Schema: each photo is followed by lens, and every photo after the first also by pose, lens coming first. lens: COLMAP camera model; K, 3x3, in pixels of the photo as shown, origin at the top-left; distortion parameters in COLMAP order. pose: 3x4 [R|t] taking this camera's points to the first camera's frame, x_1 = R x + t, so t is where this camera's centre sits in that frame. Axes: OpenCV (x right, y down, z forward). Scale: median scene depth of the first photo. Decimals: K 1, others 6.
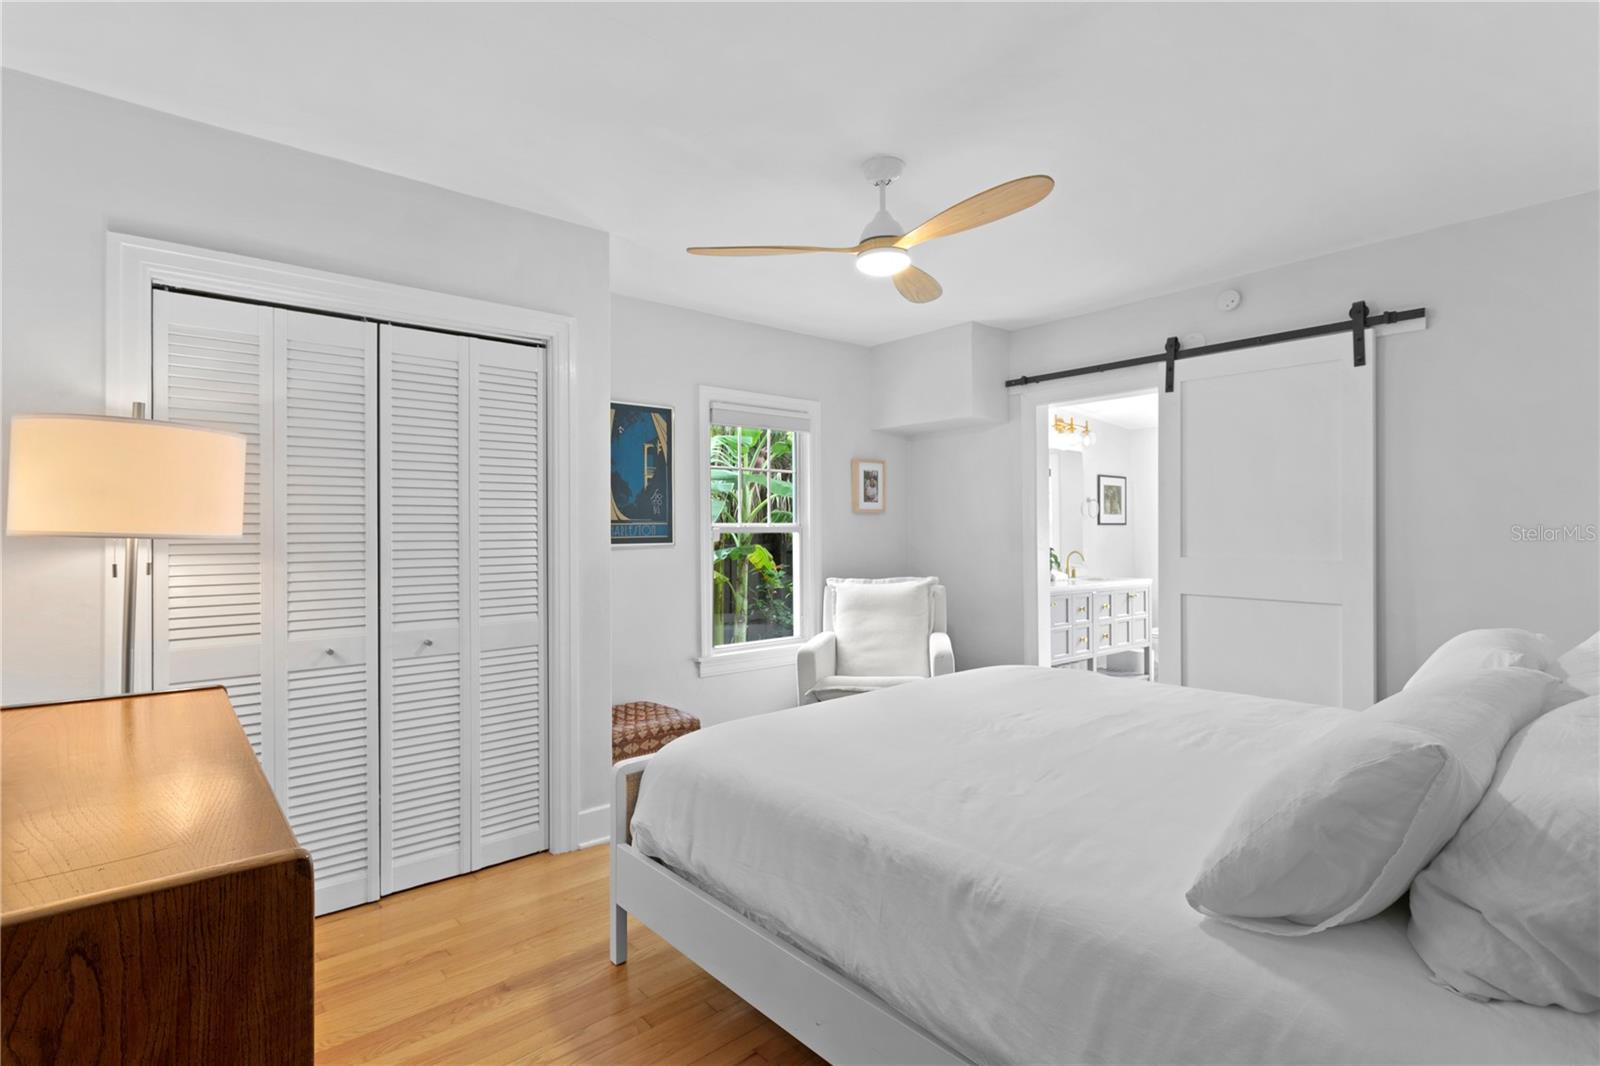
lens RADIAL K [[766.2, 0, 797.5], [0, 766.2, 531.6], [0, 0, 1]] dist [-0.002956, -0.000492]
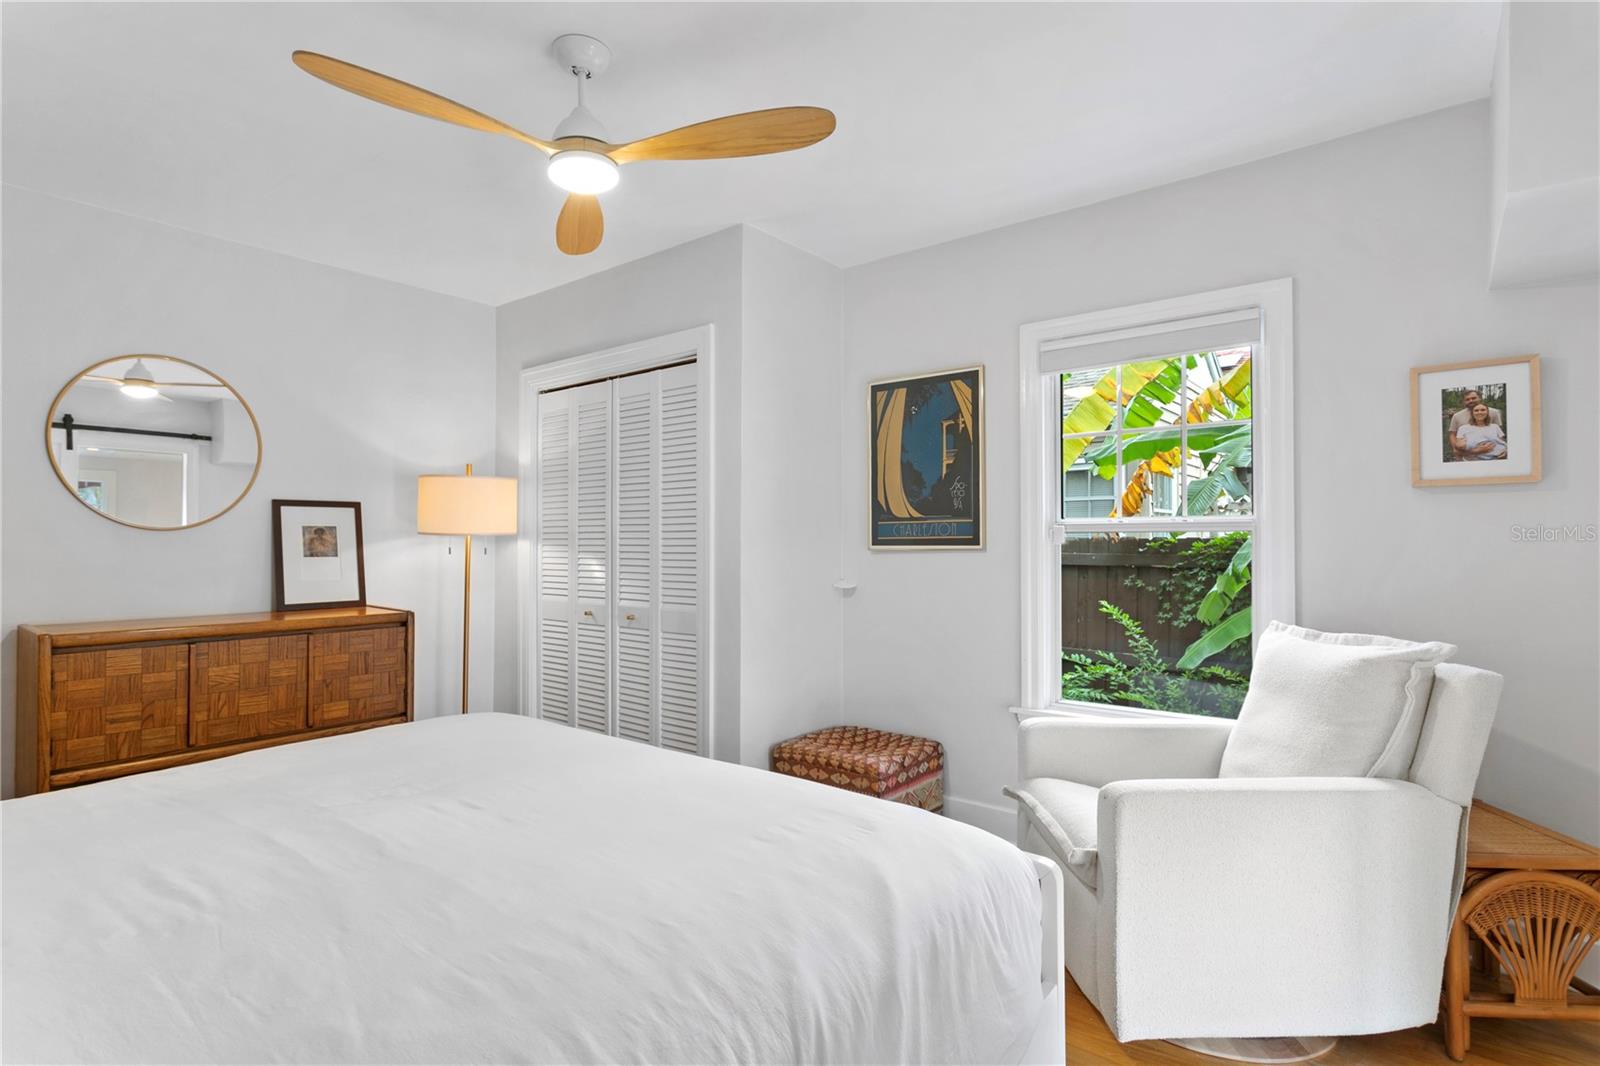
lens RADIAL K [[831.3, 0, 796.0], [0, 831.3, 529.4], [0, 0, 1]] dist [0.007209, 0.000573]
pose [[0.159831, -0.010438, -0.987089, 0.629178], [-0.003374, 0.999932, -0.011120, 0.008542], [0.987139, 0.005108, 0.159785, 0.701315]]
